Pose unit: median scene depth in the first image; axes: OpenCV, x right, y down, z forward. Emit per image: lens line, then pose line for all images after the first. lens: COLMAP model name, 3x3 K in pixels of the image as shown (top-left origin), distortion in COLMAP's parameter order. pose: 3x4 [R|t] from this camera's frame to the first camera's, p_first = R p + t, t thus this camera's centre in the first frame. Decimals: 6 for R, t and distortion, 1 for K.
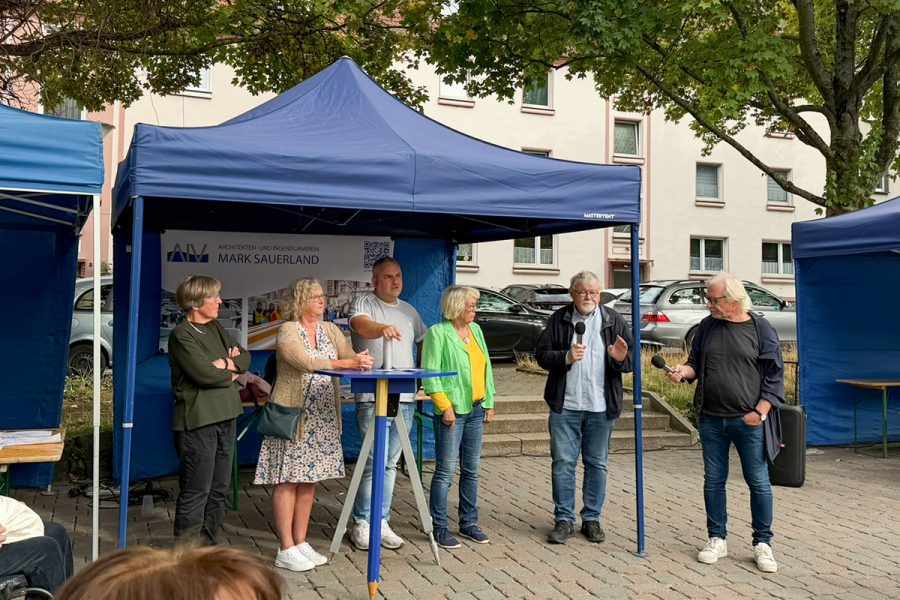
lens RADIAL K [[914.8, 0, 446.6], [0, 914.8, 258.2], [0, 0, 1]] dist [0.102253, -0.008020]
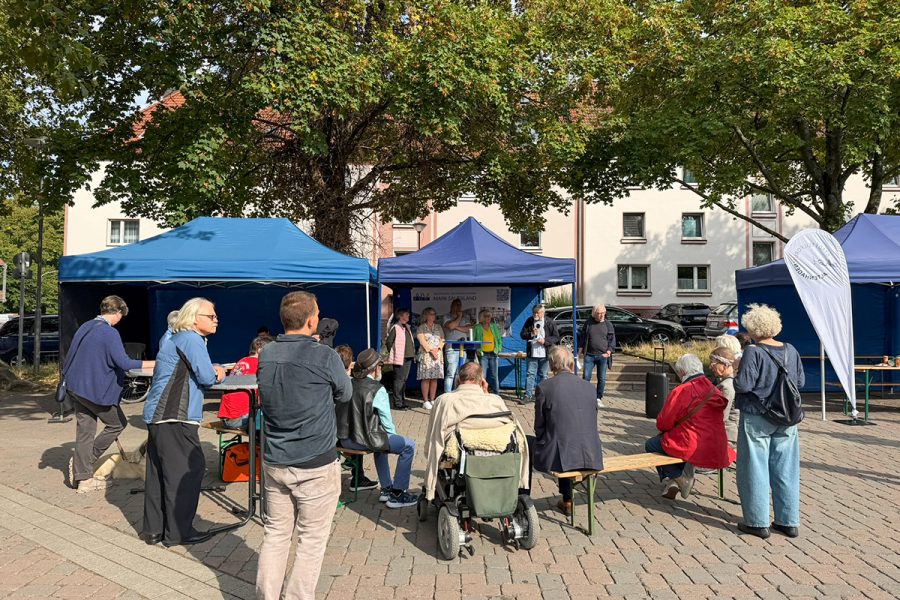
lens RADIAL K [[629.5, 0, 449.0], [0, 629.5, 303.0], [0, 0, 1]] dist [0.127196, 0.000128]
pose [[0.936016, -0.022719, -0.351222, 0.234086], [0.031701, 0.999300, 0.019843, -0.013106], [0.350526, -0.029708, 0.936082, -0.331027]]
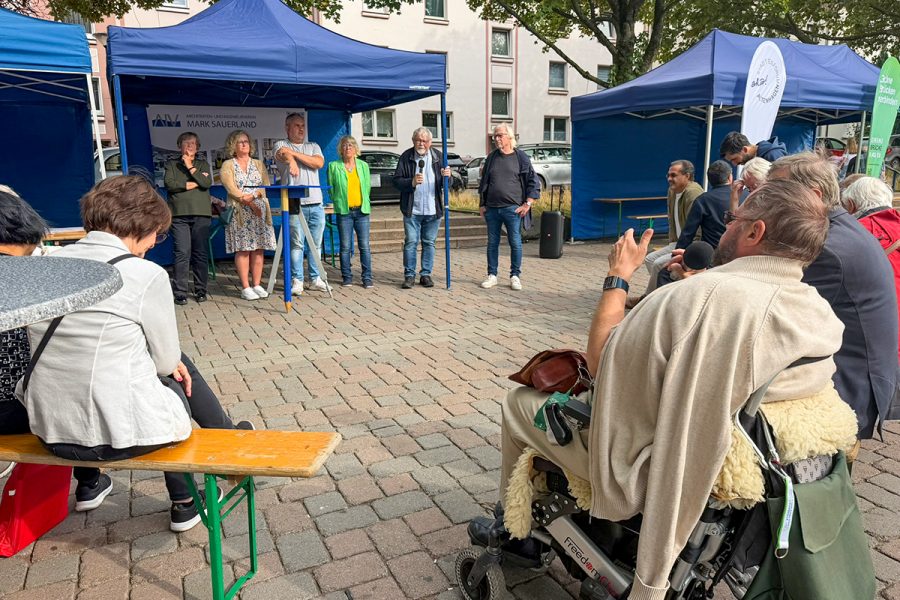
lens RADIAL K [[631.8, 0, 471.2], [0, 631.8, 327.1], [0, 0, 1]] dist [0.071935, -0.087257]
pose [[0.992057, -0.055990, 0.112644, 0.050170], [0.021859, 0.958586, 0.283964, 0.020066], [-0.123878, -0.279246, 0.952195, -0.099972]]
